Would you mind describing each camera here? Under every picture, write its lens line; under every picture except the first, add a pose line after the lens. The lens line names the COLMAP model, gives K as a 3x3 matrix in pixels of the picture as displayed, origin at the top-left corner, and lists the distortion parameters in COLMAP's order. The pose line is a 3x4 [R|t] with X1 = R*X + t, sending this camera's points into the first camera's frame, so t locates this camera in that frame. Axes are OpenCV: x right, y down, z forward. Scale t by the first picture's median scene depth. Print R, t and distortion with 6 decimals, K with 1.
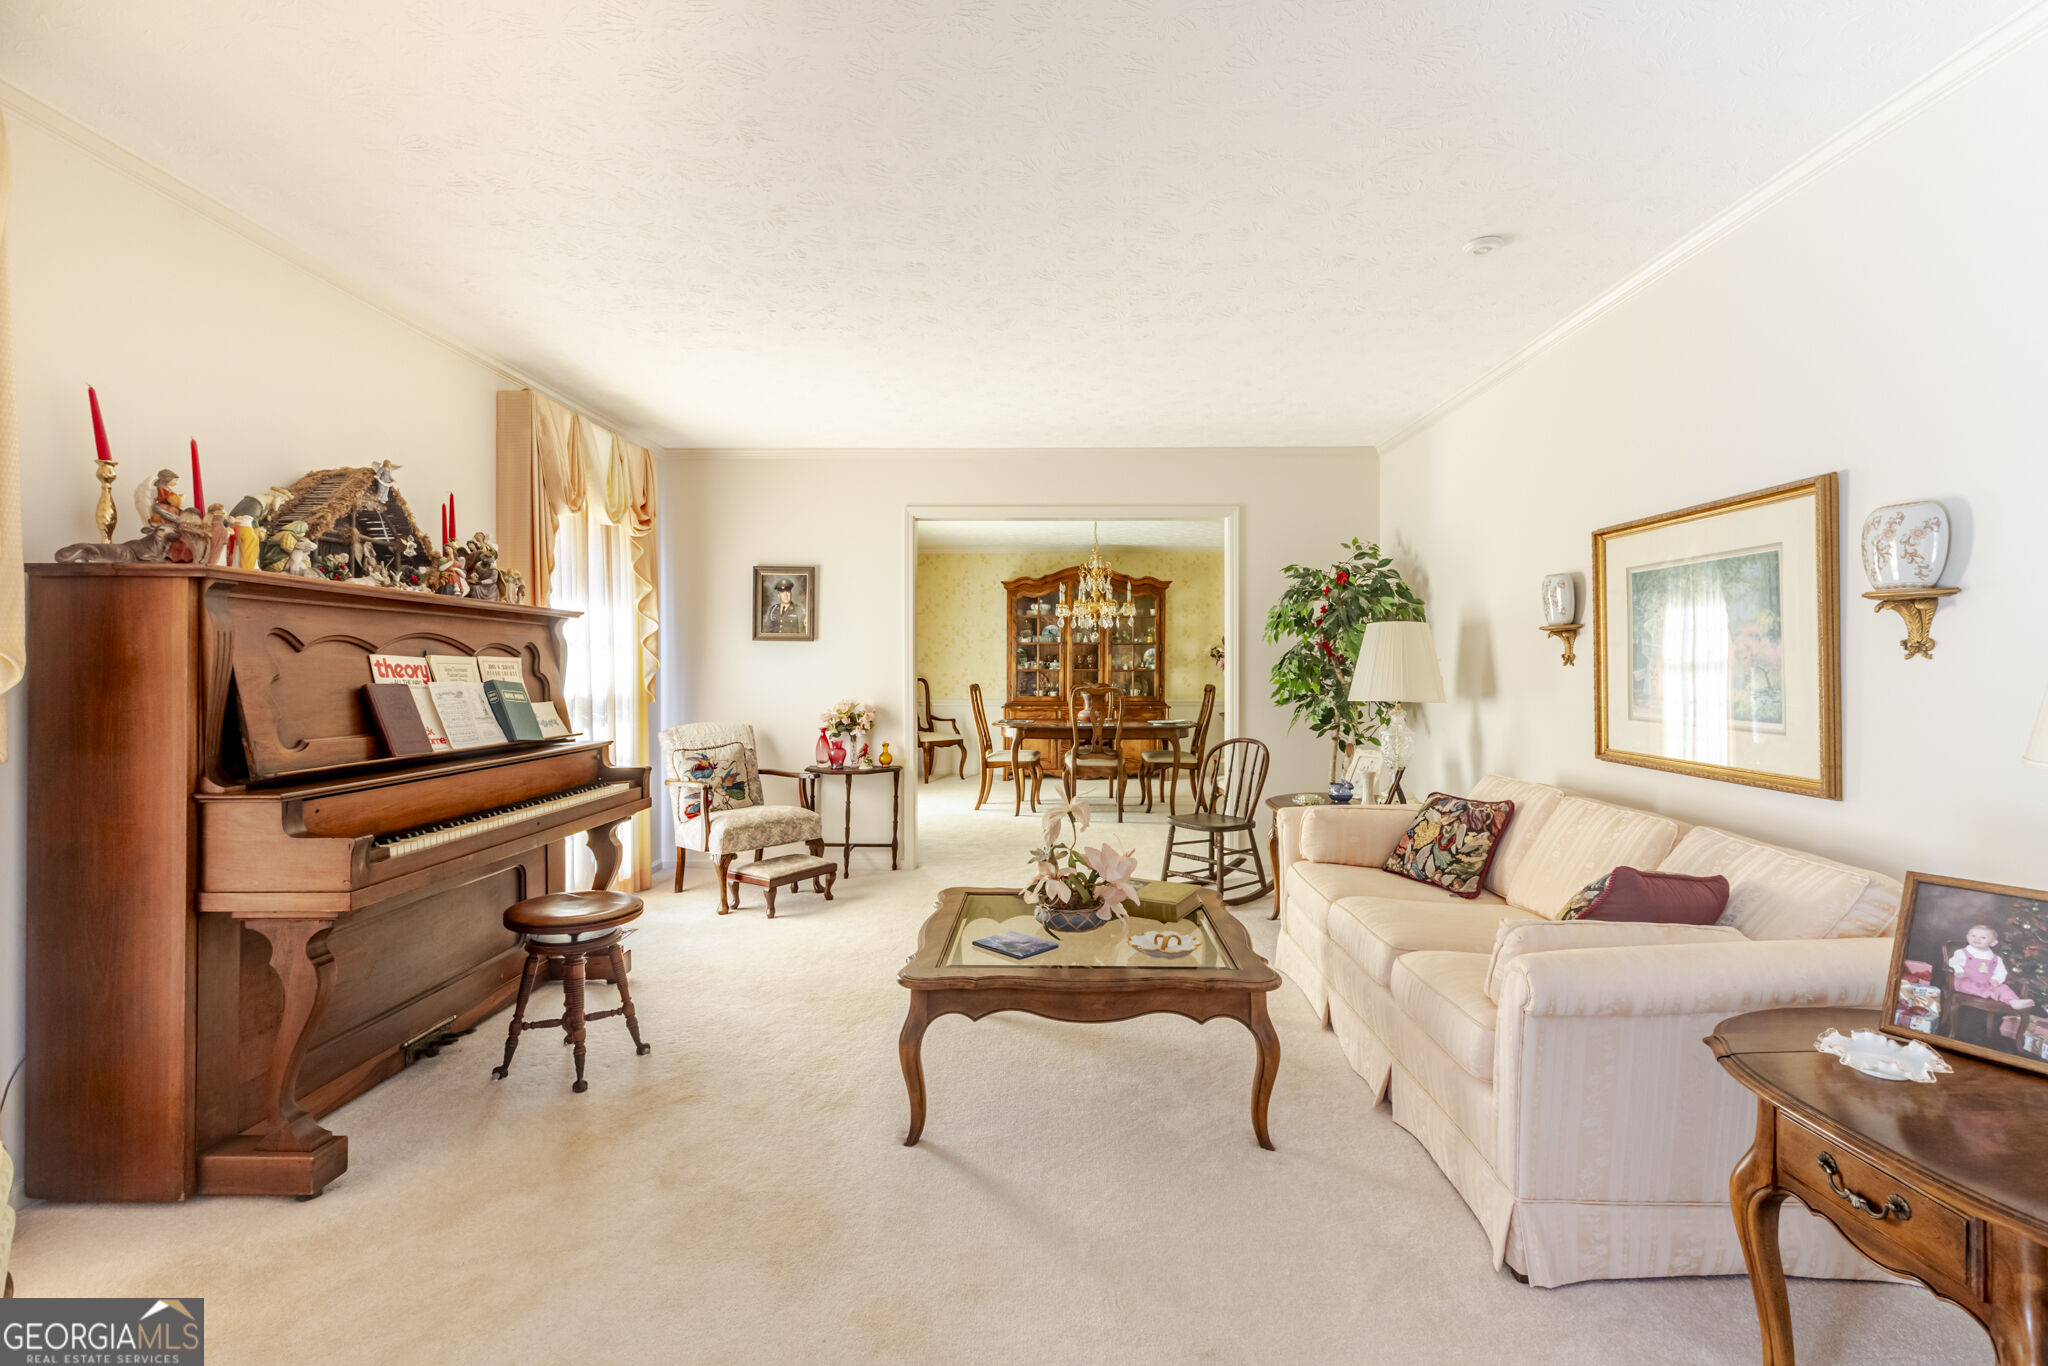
lens RADIAL K [[922.1, 0, 1027.1], [0, 922.1, 677.4], [0, 0, 1]] dist [-0.000908, 0.000109]
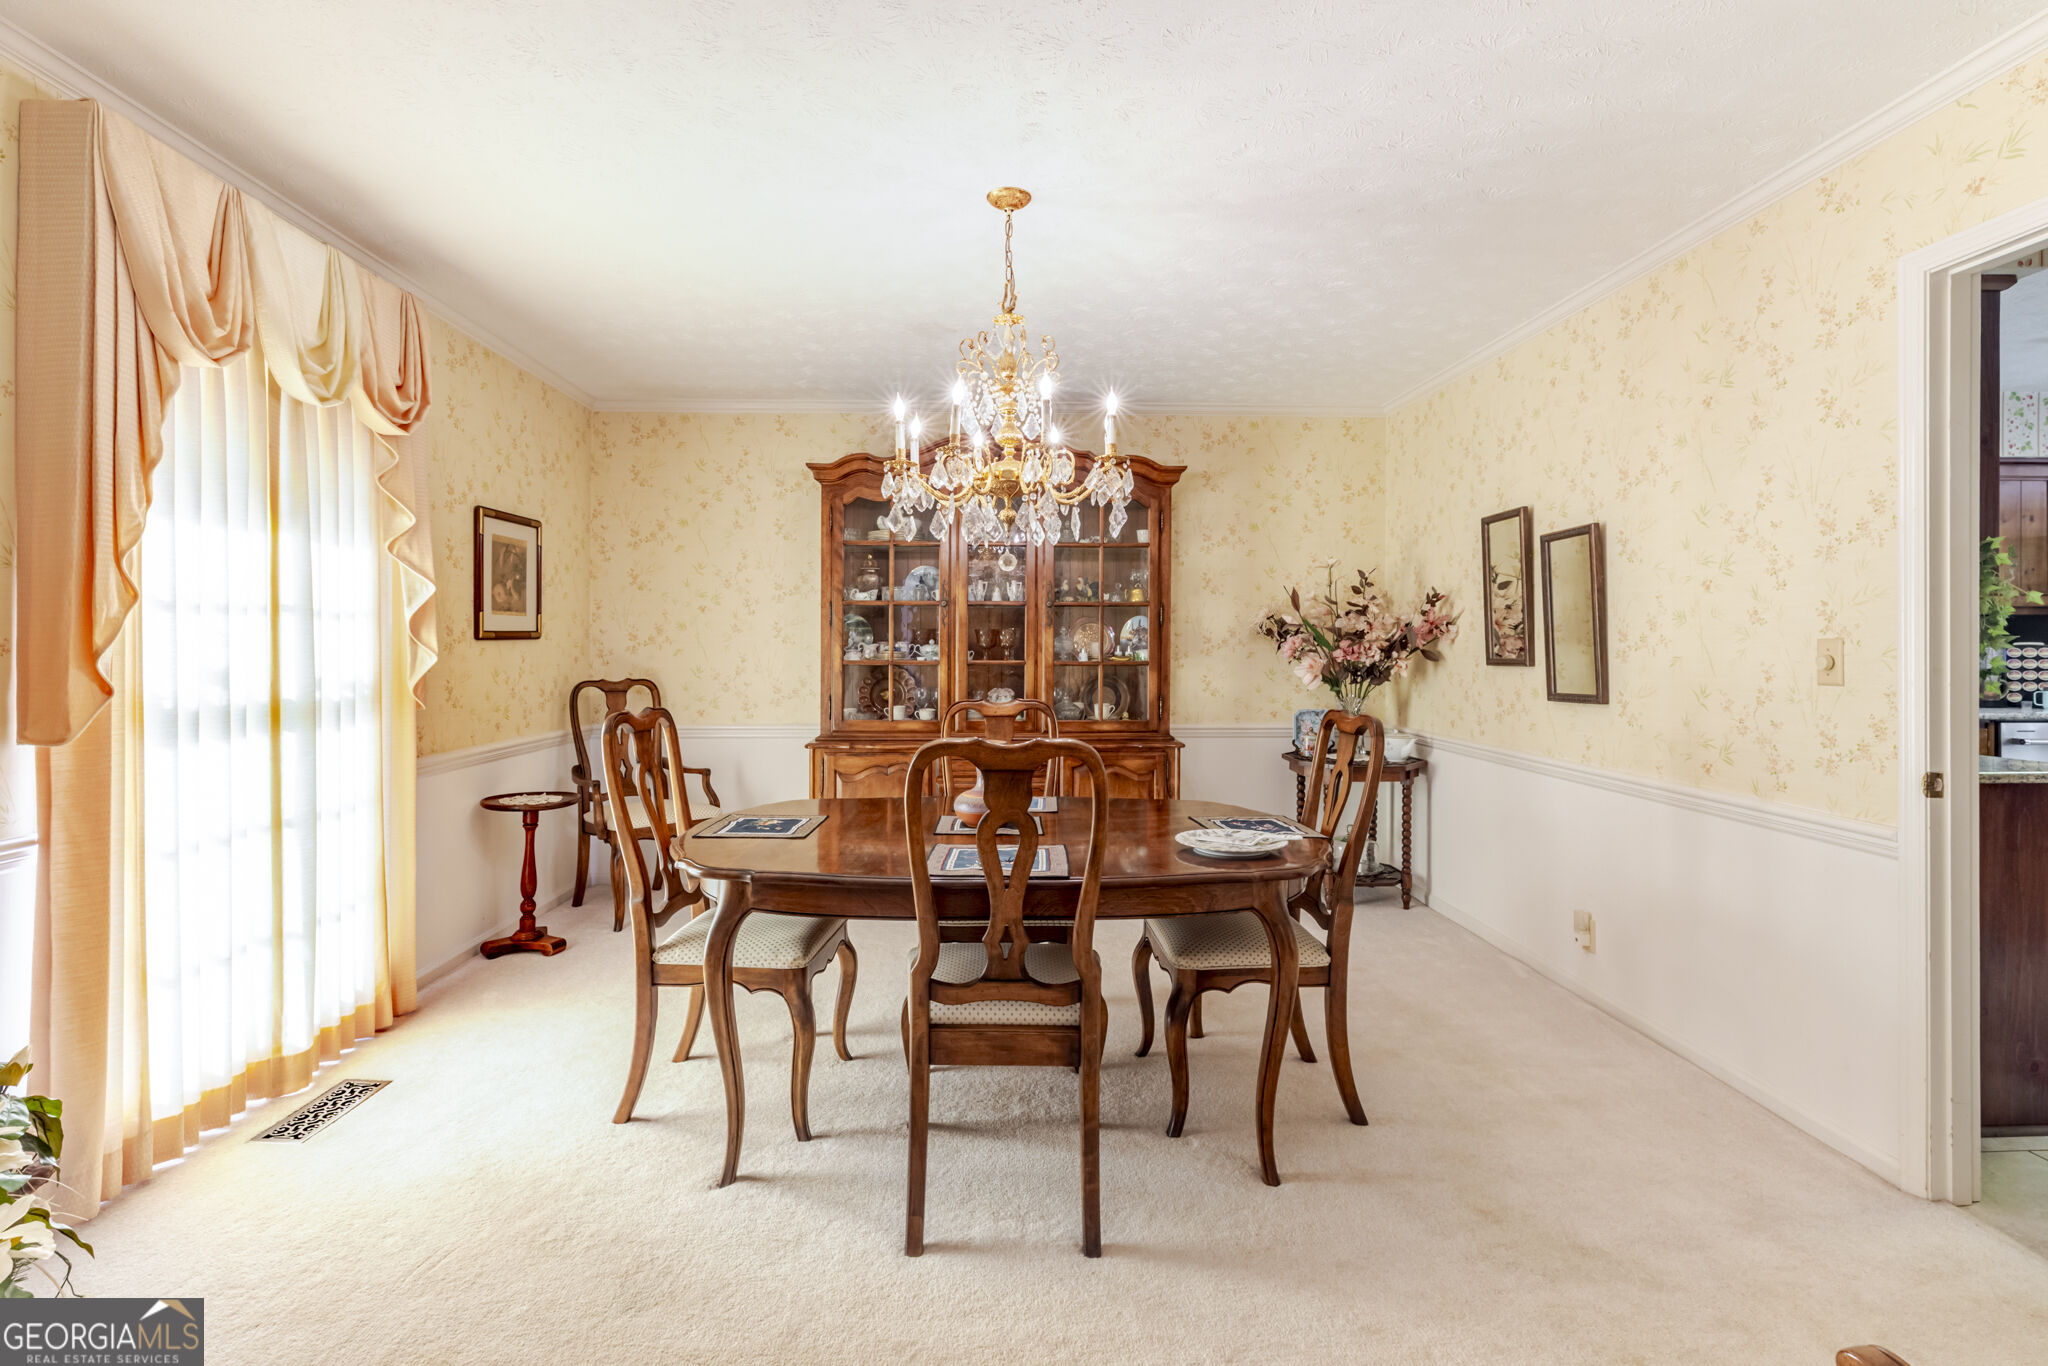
lens RADIAL K [[922.1, 0, 1021.9], [0, 922.1, 670.1], [0, 0, 1]] dist [-0.000908, 0.000109]
pose [[0.997954, 0.002843, 0.063874, 0.047023], [-0.003349, 0.999964, 0.007819, -0.007622], [-0.063850, -0.008017, 0.997927, 0.544794]]
